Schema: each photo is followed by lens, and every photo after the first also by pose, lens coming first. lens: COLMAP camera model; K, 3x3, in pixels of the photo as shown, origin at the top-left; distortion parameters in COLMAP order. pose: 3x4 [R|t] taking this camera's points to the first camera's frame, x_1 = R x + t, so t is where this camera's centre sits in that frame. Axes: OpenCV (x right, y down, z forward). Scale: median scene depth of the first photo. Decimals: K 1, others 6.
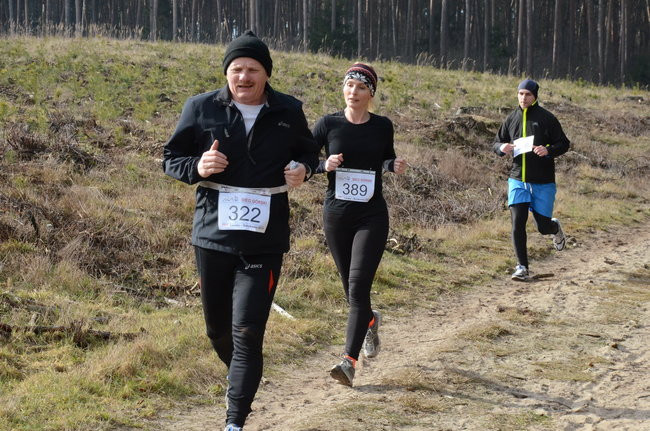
lens RADIAL K [[1755.4, 0, 325.0], [0, 1755.4, 215.5], [0, 0, 1]] dist [0.002476, 0.711741]
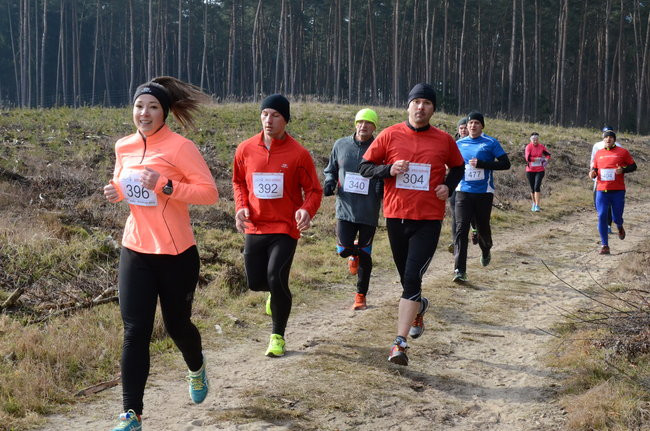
lens RADIAL K [[1189.2, 0, 325.0], [0, 1189.2, 215.5], [0, 0, 1]] dist [0.005339, 0.160446]
pose [[0.996796, 0.012082, -0.079071, -0.022148], [-0.012063, 0.999927, 0.000713, 0.010511], [0.079074, 0.000243, 0.996869, -0.181084]]
